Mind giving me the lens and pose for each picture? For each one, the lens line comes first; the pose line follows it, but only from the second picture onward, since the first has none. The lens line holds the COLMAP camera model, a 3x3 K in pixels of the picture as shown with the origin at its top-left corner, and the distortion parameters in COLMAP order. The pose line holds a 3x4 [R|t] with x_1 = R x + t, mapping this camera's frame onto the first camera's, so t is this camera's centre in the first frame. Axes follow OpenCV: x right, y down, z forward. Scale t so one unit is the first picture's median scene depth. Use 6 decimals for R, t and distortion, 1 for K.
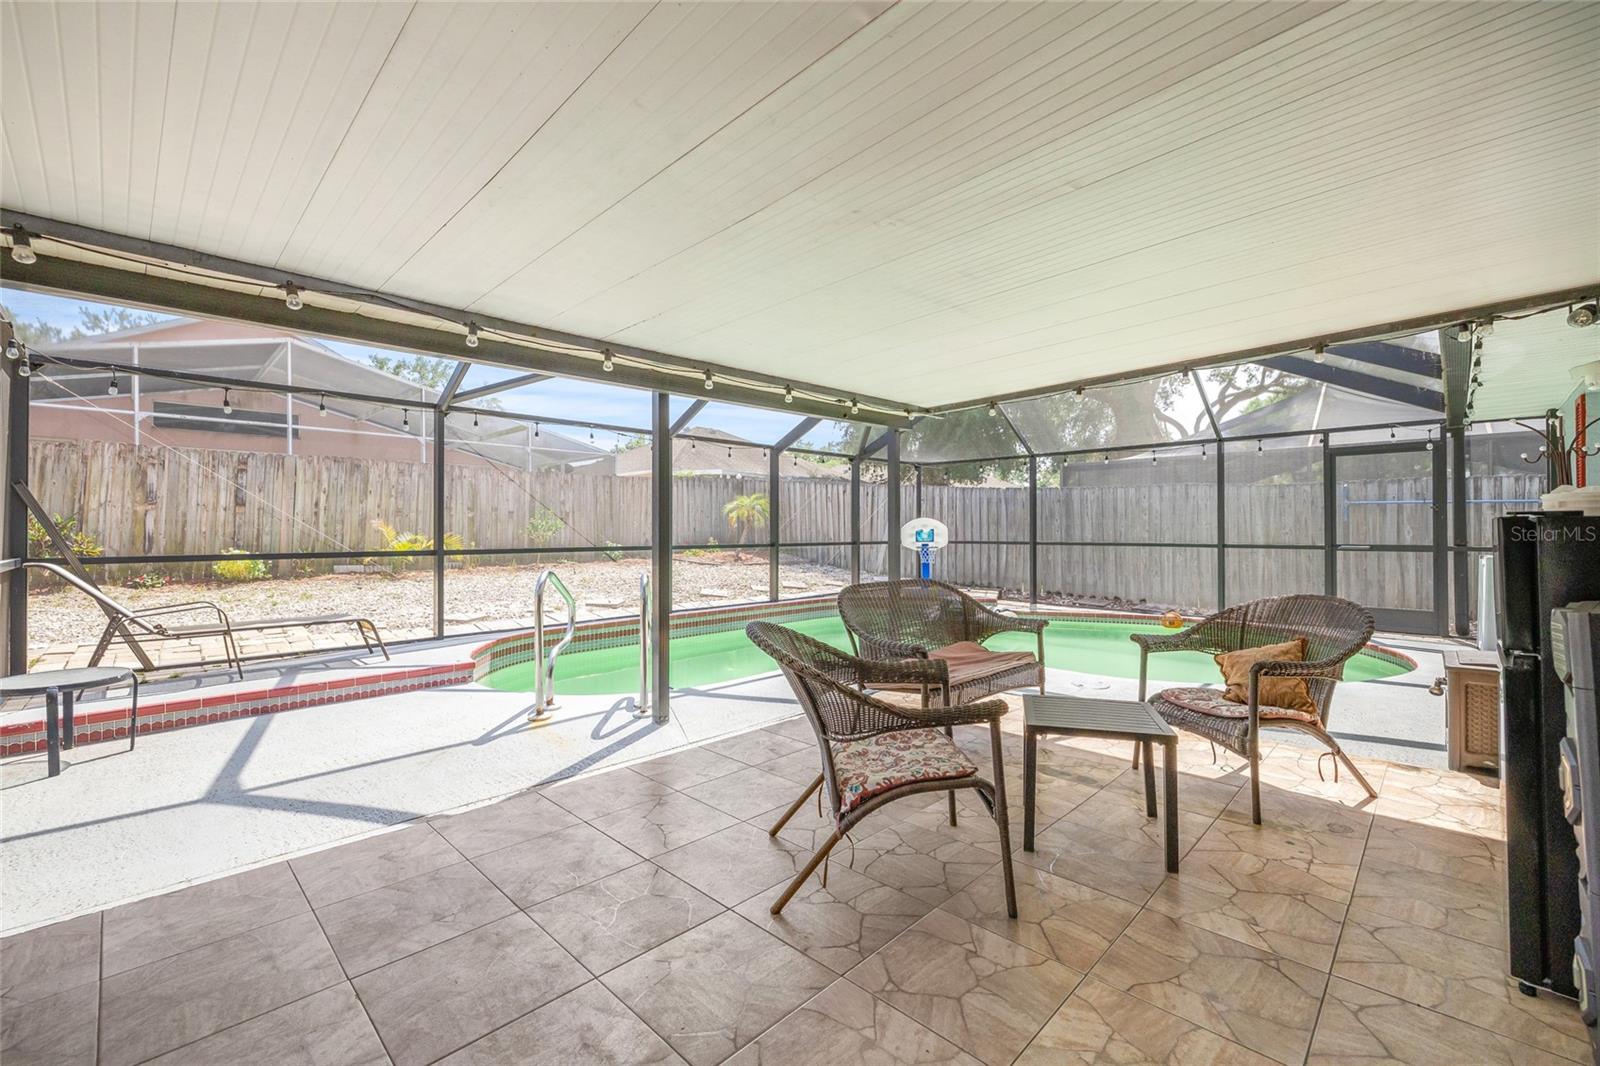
lens RADIAL K [[693.7, 0, 805.5], [0, 693.7, 522.4], [0, 0, 1]] dist [0.002747, 0.000953]
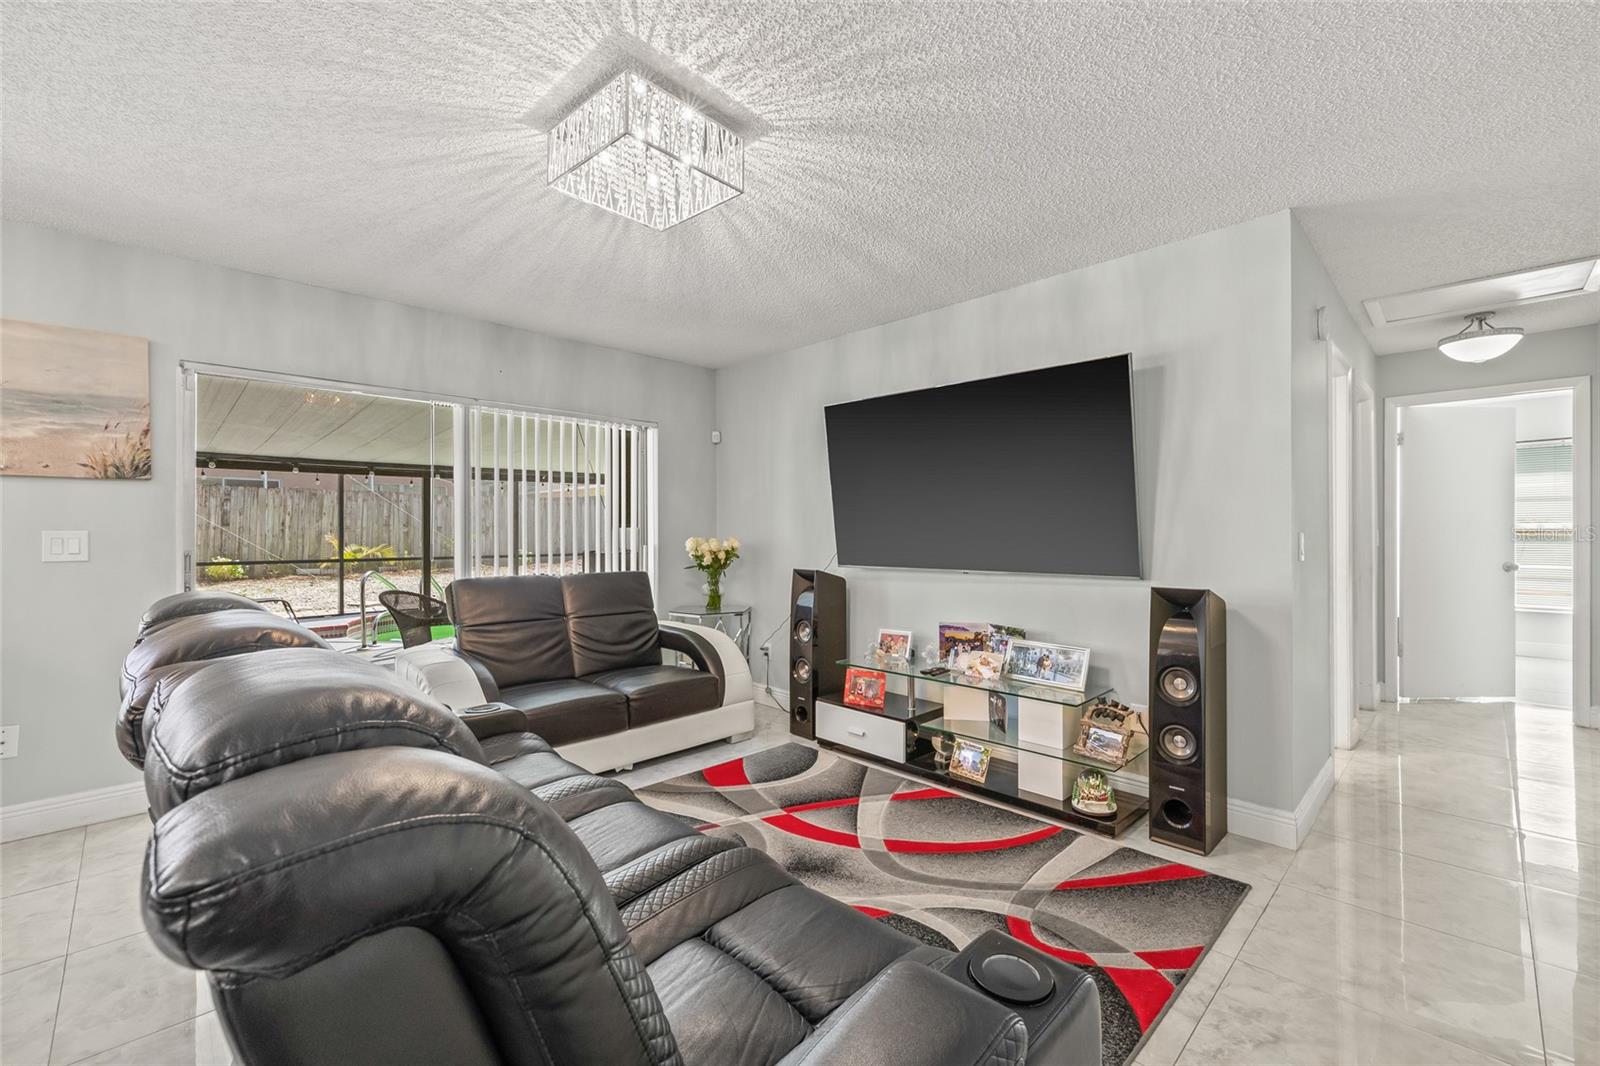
lens RADIAL K [[693.7, 0, 811.1], [0, 693.7, 533.7], [0, 0, 1]] dist [0.002747, 0.000953]
pose [[0.999986, 0.000808, 0.005193, 0.311948], [-0.000894, 0.999862, 0.016578, -0.029762], [-0.005179, -0.016582, 0.999849, -0.352040]]
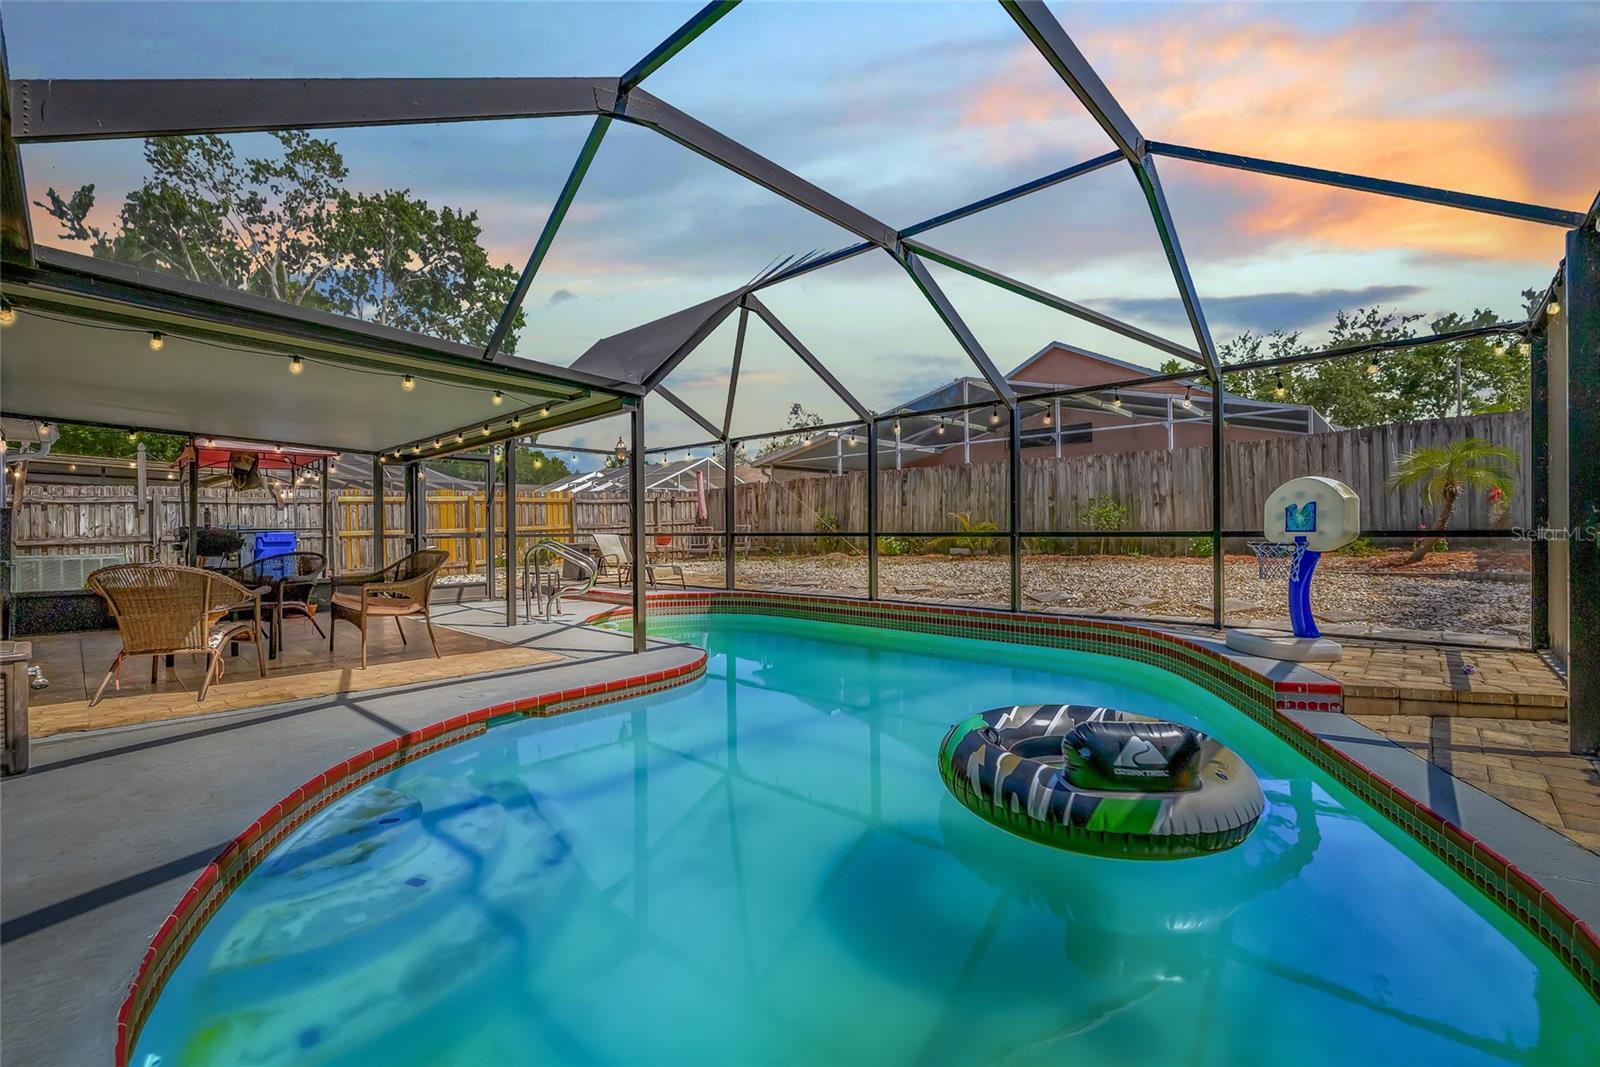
lens RADIAL K [[693.7, 0, 802.4], [0, 693.7, 531.0], [0, 0, 1]] dist [0.002747, 0.000953]
pose [[0.030106, 0.002297, -0.999544, 0.616052], [0.024311, 0.999700, 0.003029, 0.019313], [0.999251, -0.024391, 0.030041, 0.687134]]
